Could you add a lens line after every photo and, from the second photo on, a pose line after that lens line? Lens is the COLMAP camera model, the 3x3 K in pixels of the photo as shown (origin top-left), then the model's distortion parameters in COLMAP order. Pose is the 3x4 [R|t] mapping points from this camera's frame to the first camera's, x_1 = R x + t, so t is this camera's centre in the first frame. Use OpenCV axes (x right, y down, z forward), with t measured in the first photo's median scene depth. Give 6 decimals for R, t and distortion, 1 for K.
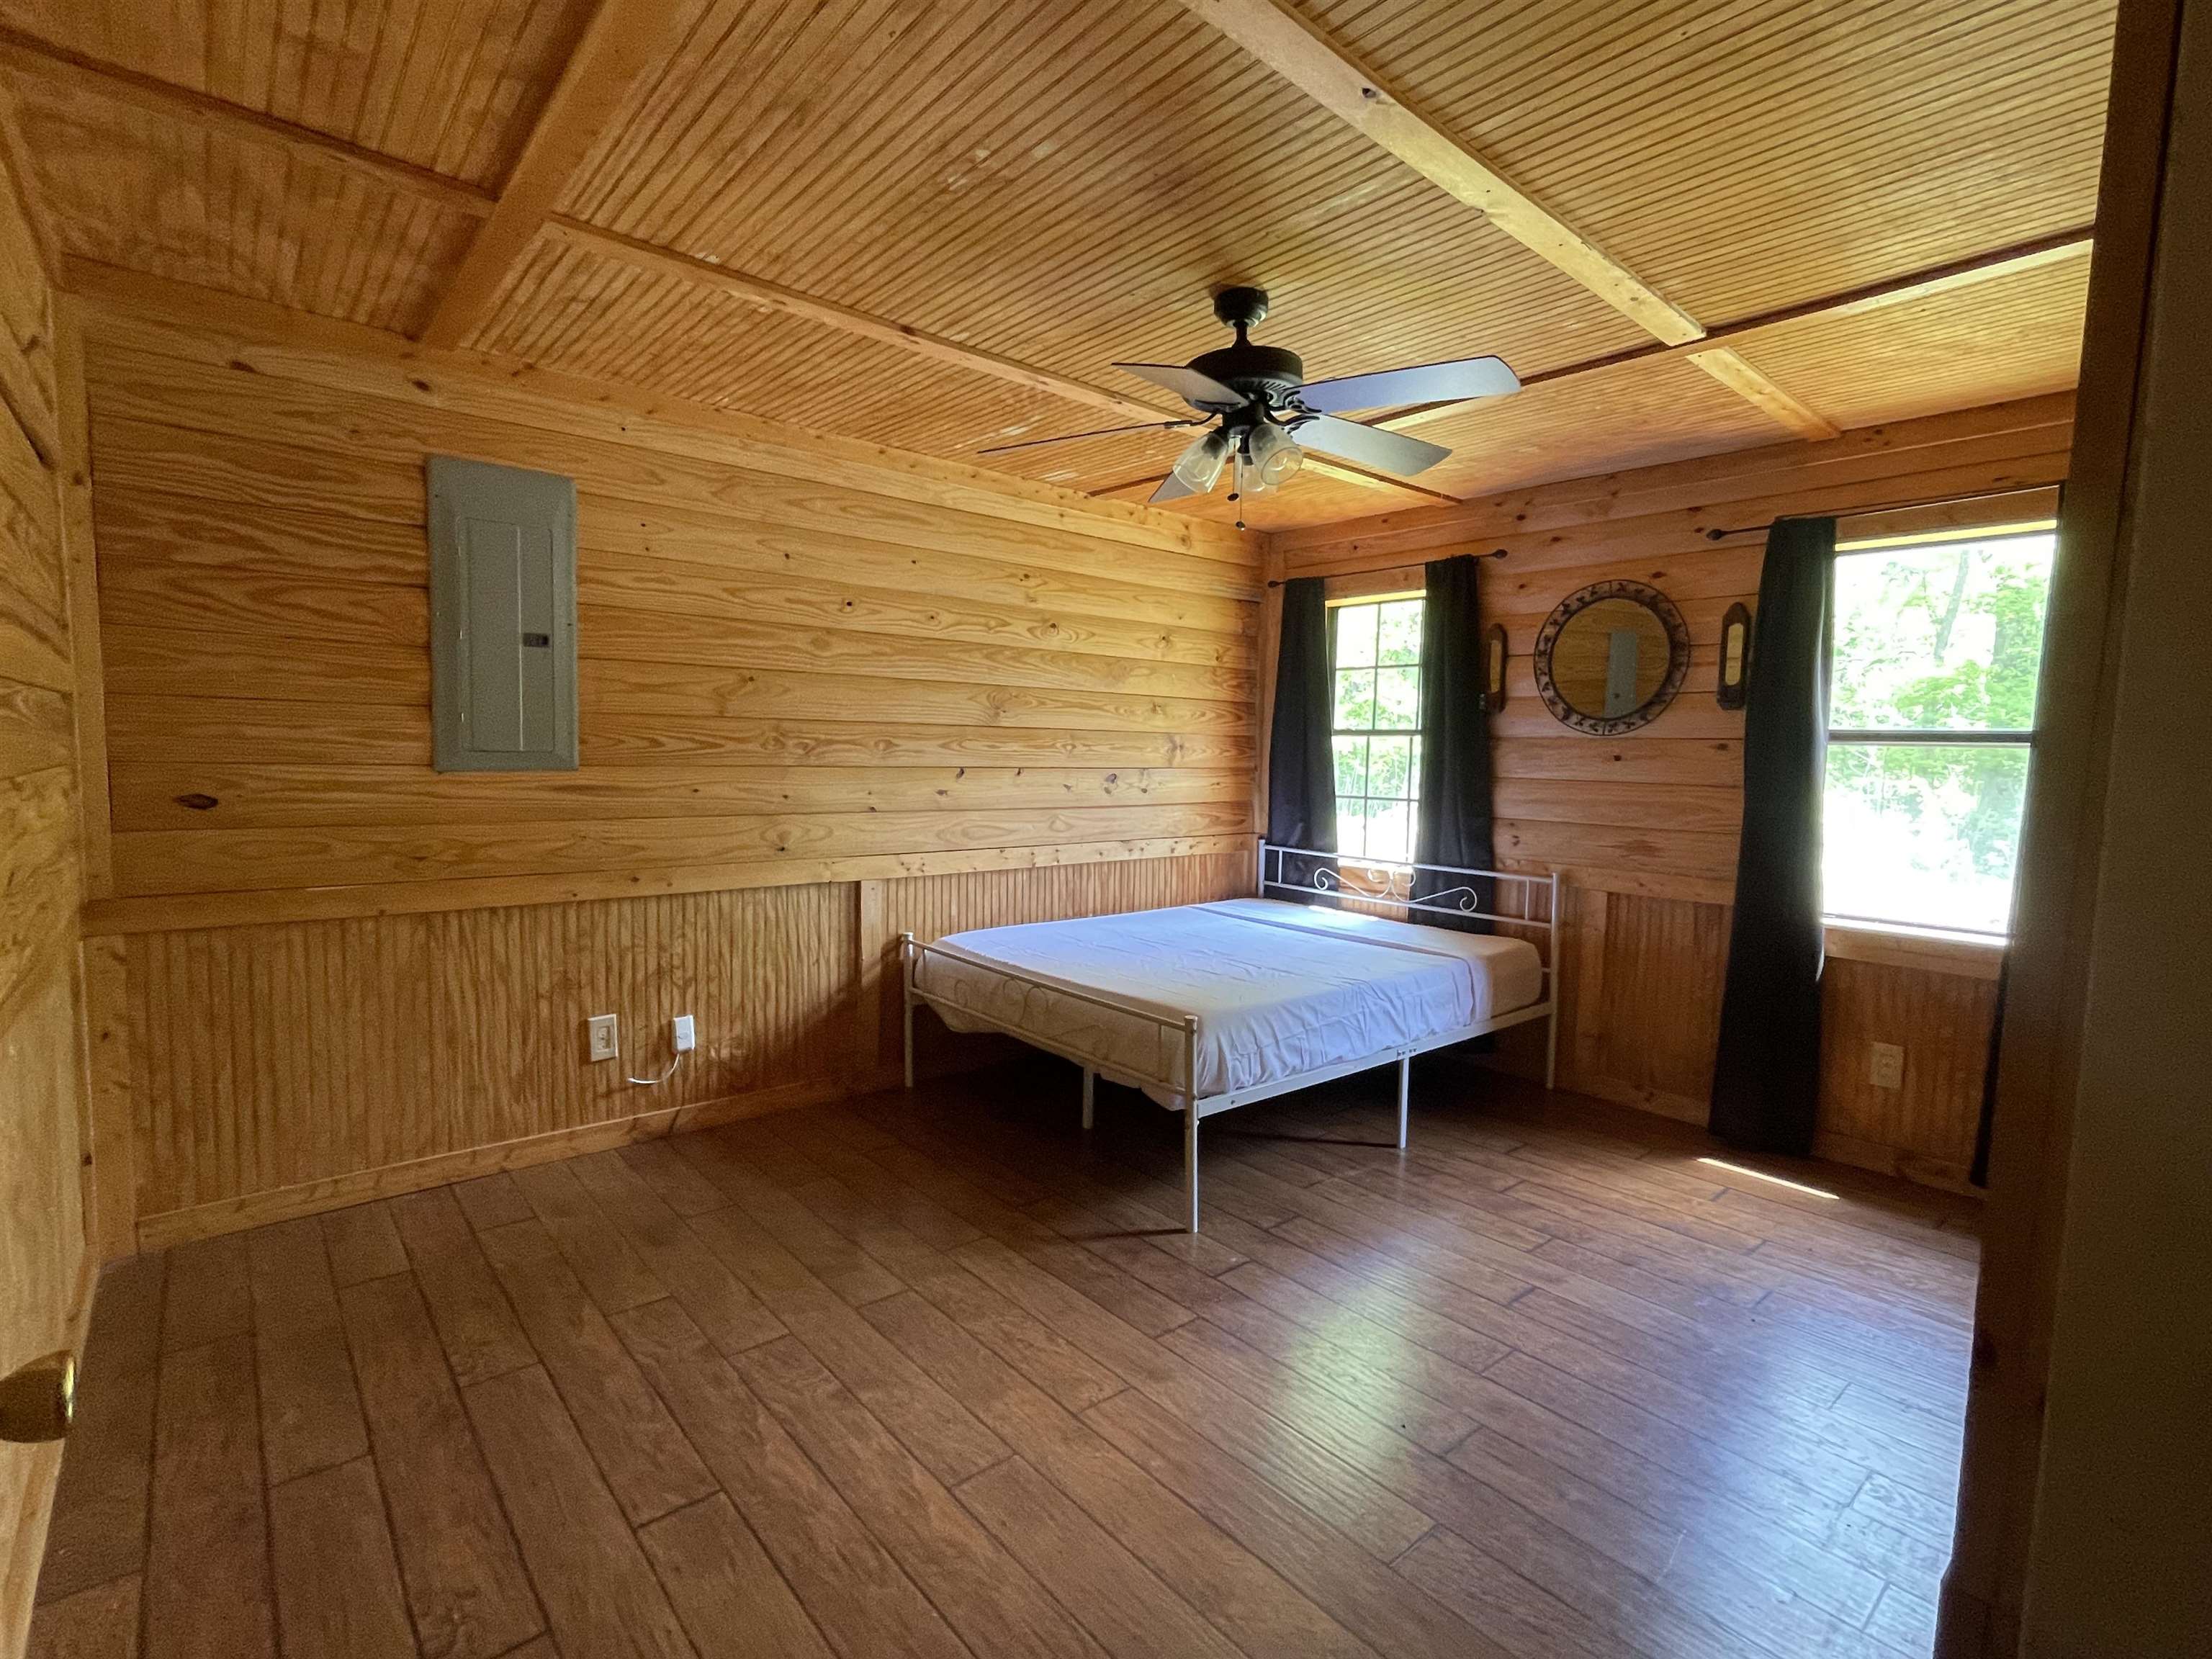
lens RADIAL K [[1045.9, 0, 1095.5], [0, 1045.9, 823.4], [0, 0, 1]] dist [0.001197, 0.000848]
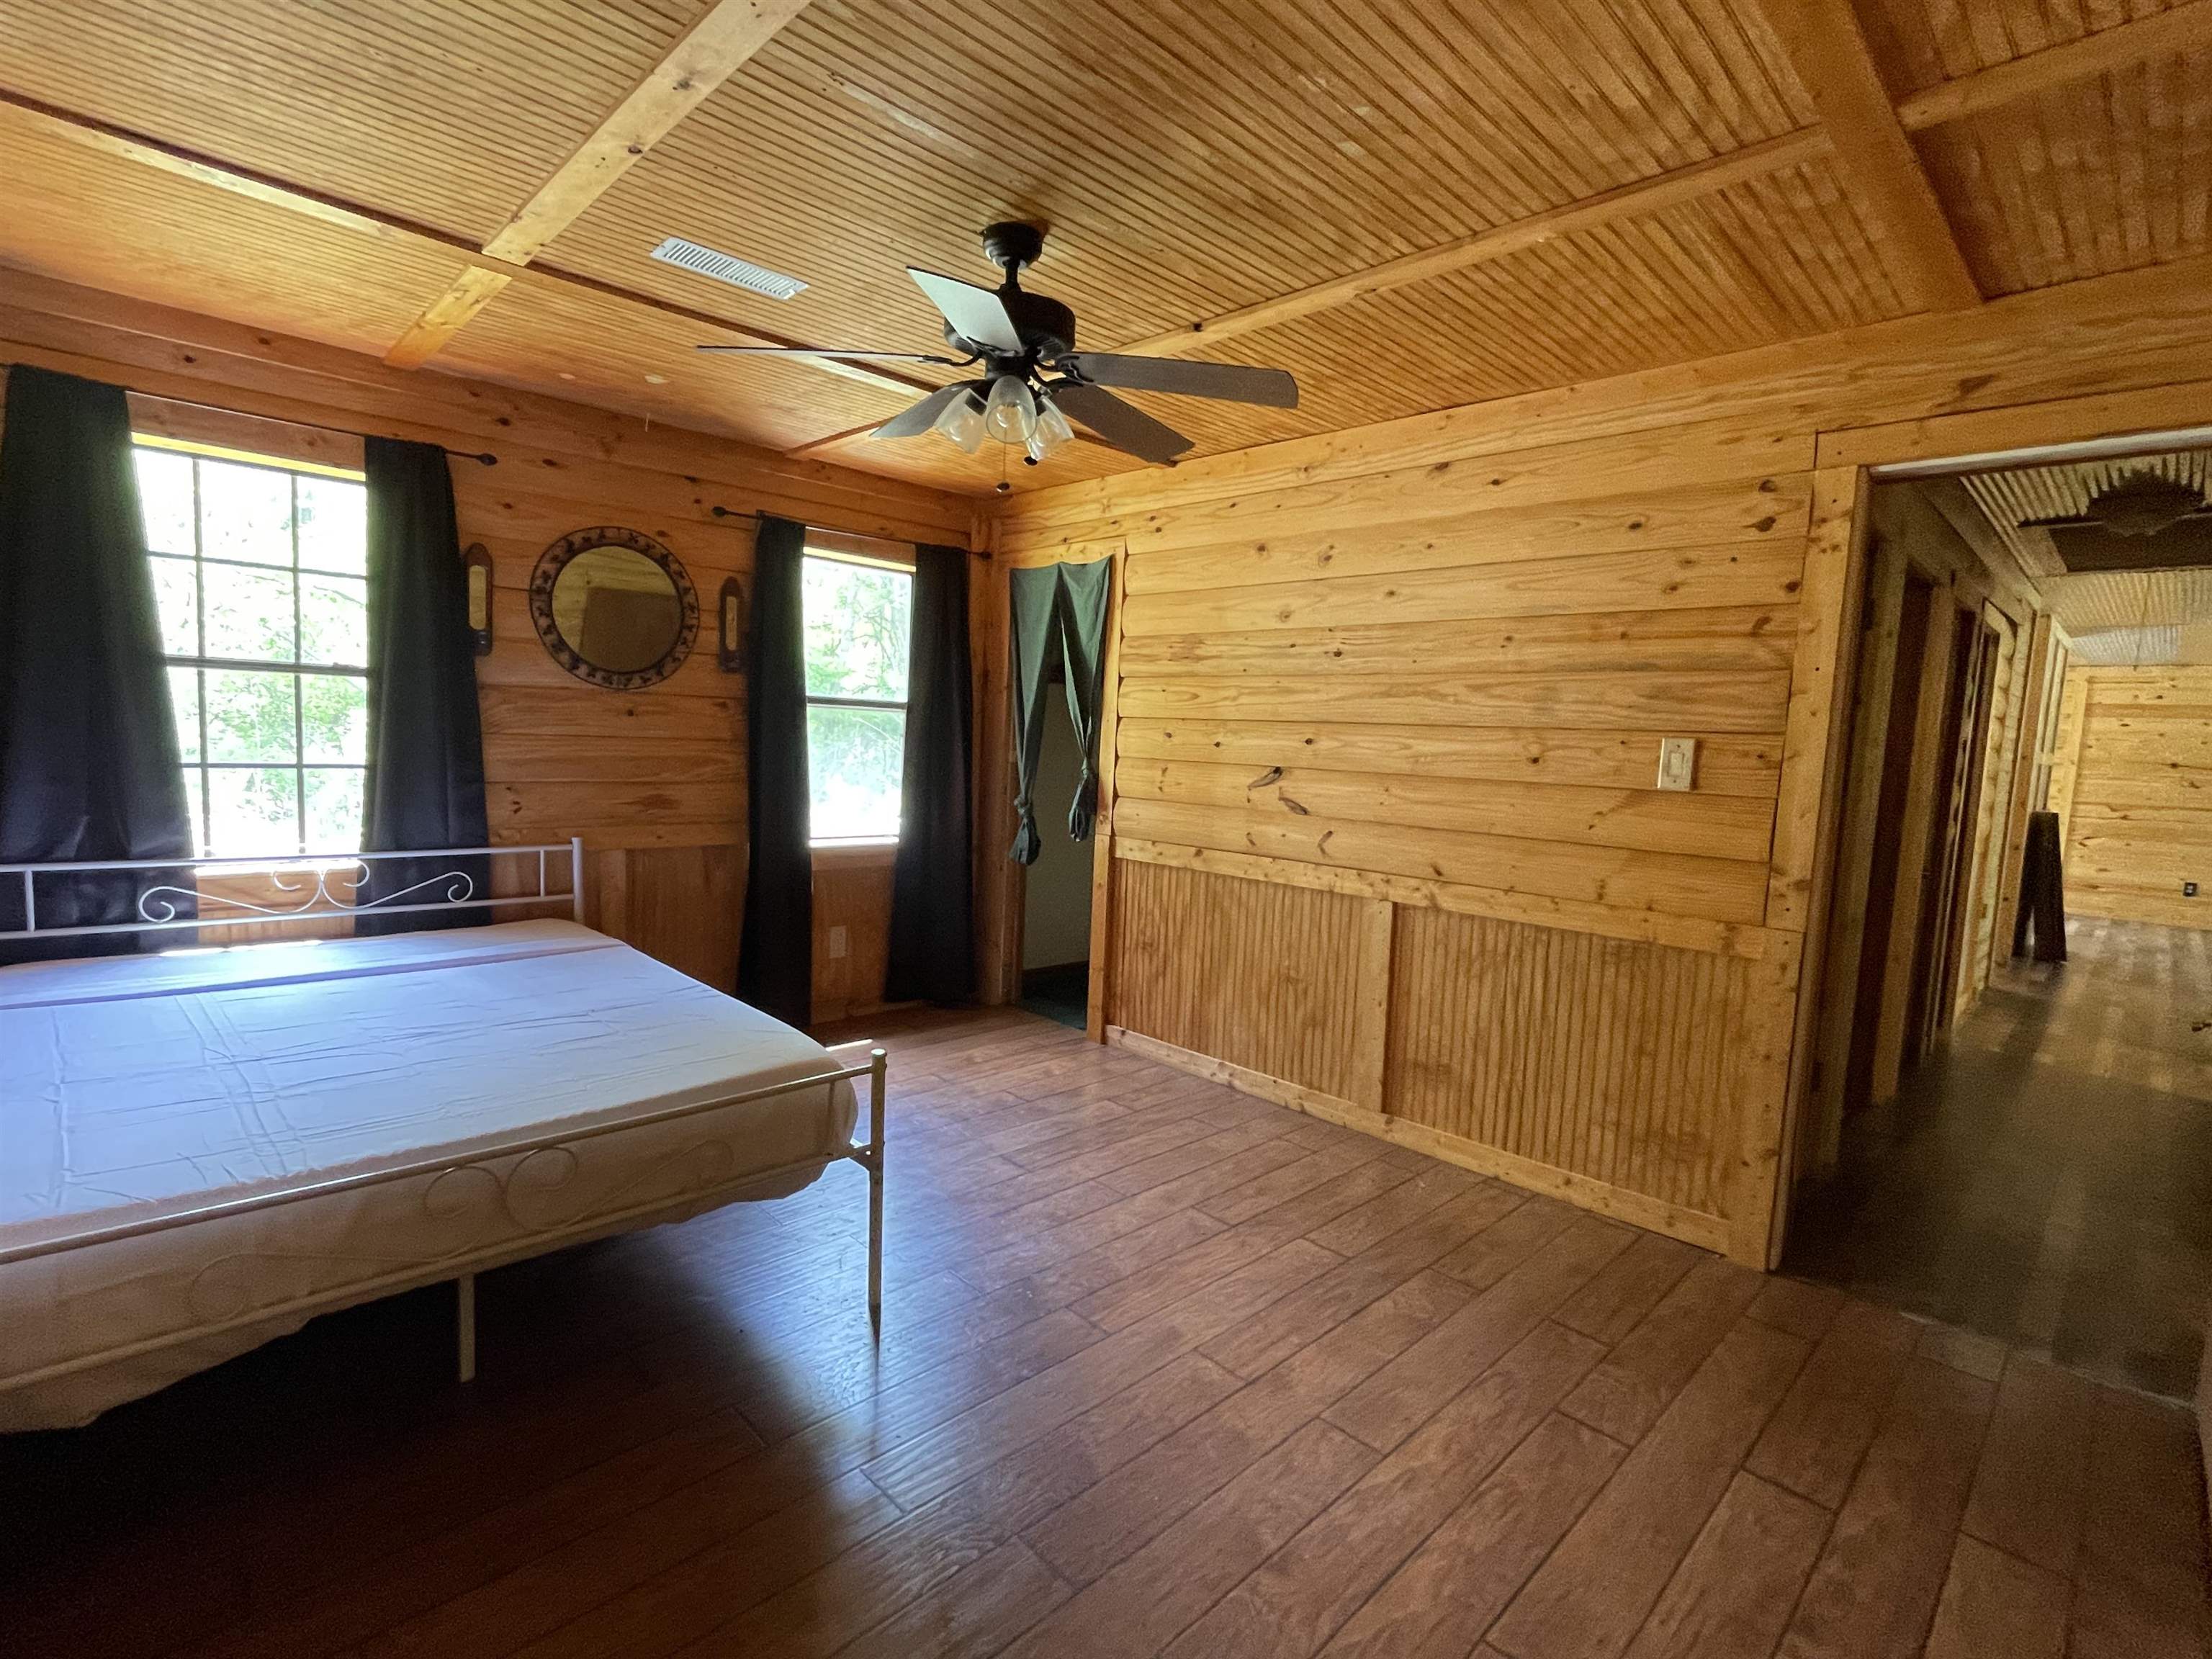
lens RADIAL K [[1045.9, 0, 1095.5], [0, 1045.9, 823.4], [0, 0, 1]] dist [0.001197, 0.000848]
pose [[-0.060009, -0.112998, 0.991781, -0.520464], [0.027144, 0.993020, 0.114781, -0.060977], [-0.997829, 0.033809, -0.056523, 0.629309]]
